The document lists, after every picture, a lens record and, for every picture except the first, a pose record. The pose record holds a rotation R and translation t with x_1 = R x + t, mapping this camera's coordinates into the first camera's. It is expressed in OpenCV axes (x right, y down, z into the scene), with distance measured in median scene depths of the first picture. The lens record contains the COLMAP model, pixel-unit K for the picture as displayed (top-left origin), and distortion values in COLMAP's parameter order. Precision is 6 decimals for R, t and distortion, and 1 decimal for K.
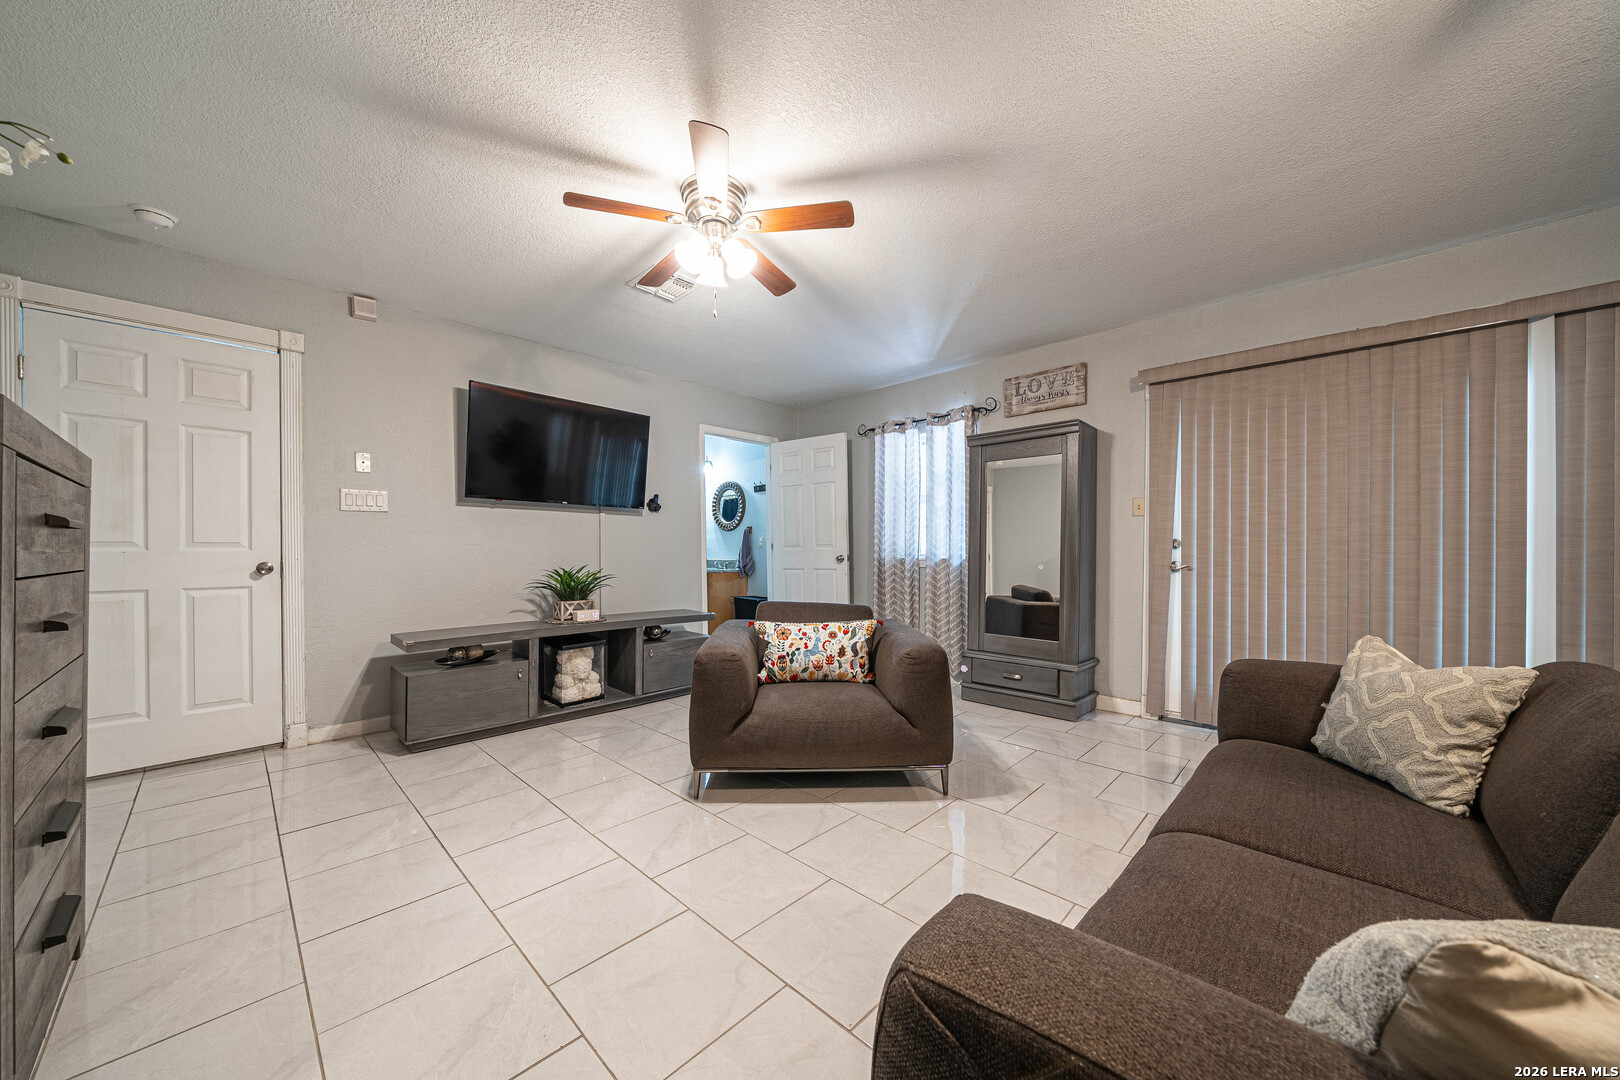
lens RADIAL K [[557.2, 0, 808.6], [0, 557.2, 546.6], [0, 0, 1]] dist [-0.002963, -0.000180]
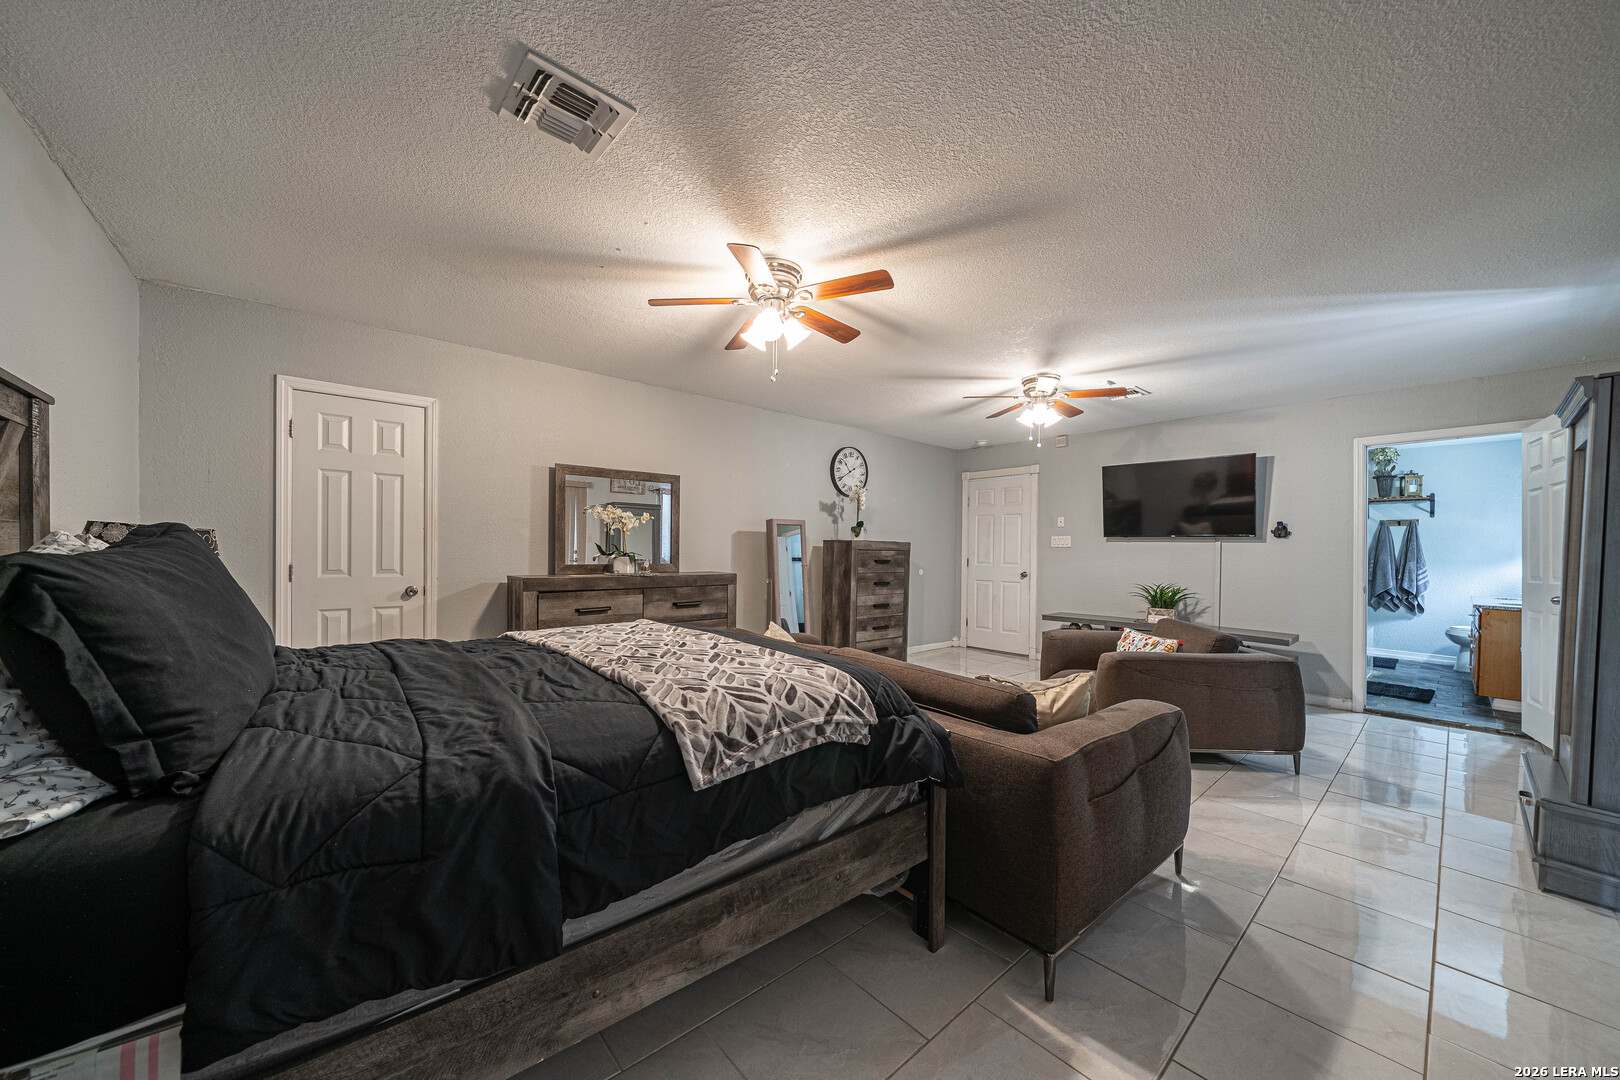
lens RADIAL K [[557.2, 0, 818.9], [0, 557.2, 548.7], [0, 0, 1]] dist [-0.002963, -0.000180]
pose [[-0.064919, 0.000763, -0.997890, 1.136869], [-0.008569, 0.999962, 0.001322, -0.050713], [0.997854, 0.008637, -0.064910, 0.266611]]
